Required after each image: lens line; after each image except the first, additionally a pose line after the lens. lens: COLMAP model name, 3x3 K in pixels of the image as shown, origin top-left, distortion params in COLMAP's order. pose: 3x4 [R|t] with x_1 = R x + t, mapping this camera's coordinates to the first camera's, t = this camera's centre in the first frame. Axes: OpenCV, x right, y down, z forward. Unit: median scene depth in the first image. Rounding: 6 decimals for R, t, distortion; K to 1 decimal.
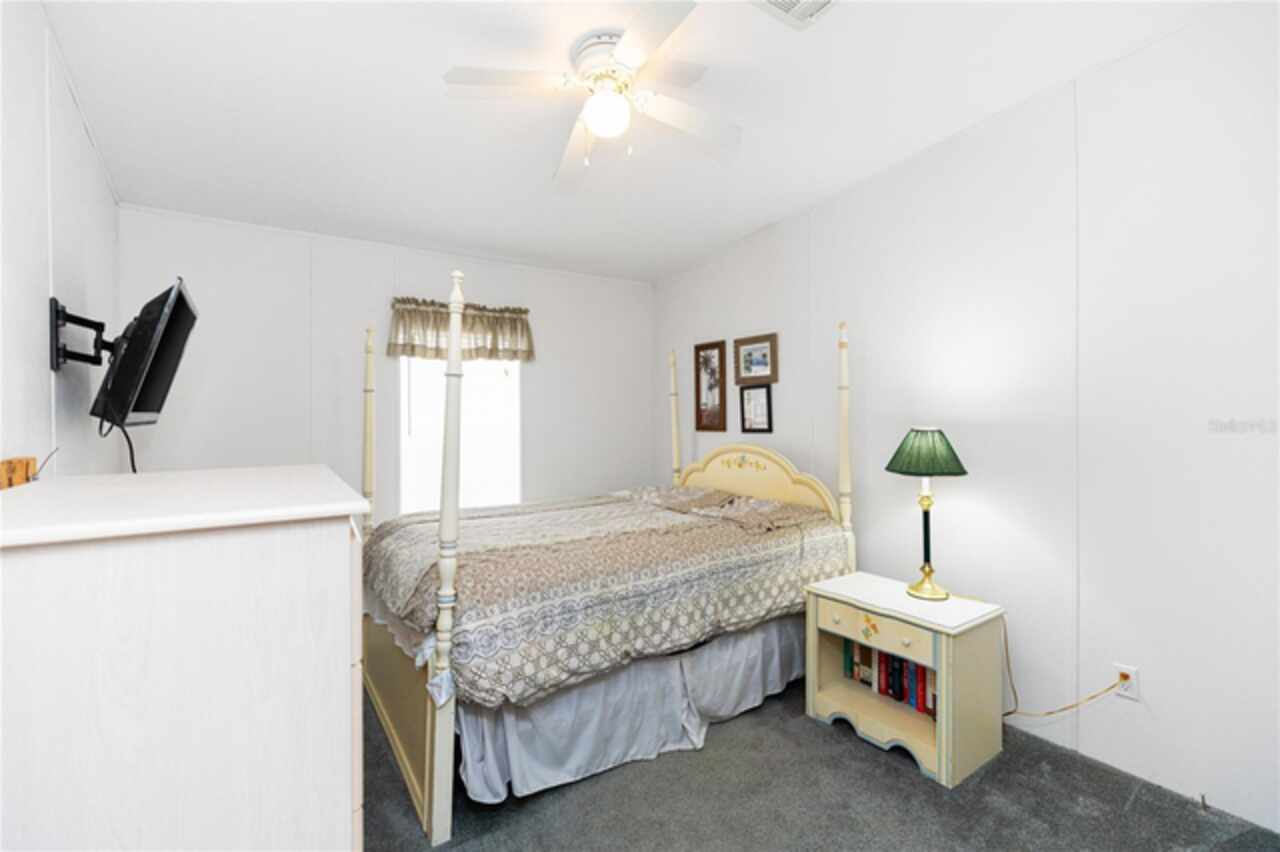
lens RADIAL K [[587.6, 0, 638.5], [0, 587.6, 413.6], [0, 0, 1]] dist [0.003407, 0.000138]
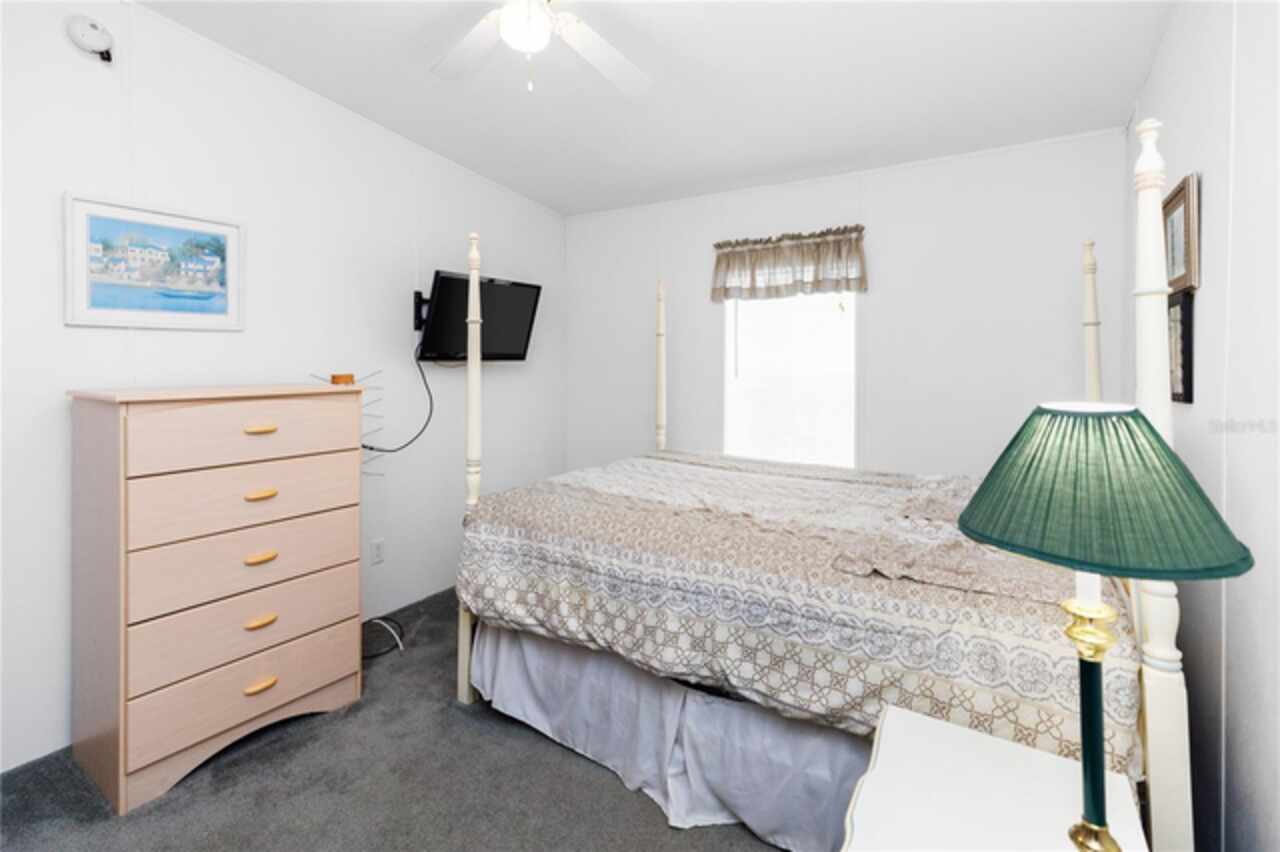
lens RADIAL K [[587.6, 0, 613.9], [0, 587.6, 369.0], [0, 0, 1]] dist [0.003407, 0.000138]
pose [[0.368806, 0.025289, -0.929162, 0.662839], [-0.008608, 0.999680, 0.023791, 0.000255], [0.929467, -0.000776, 0.368905, 0.613001]]
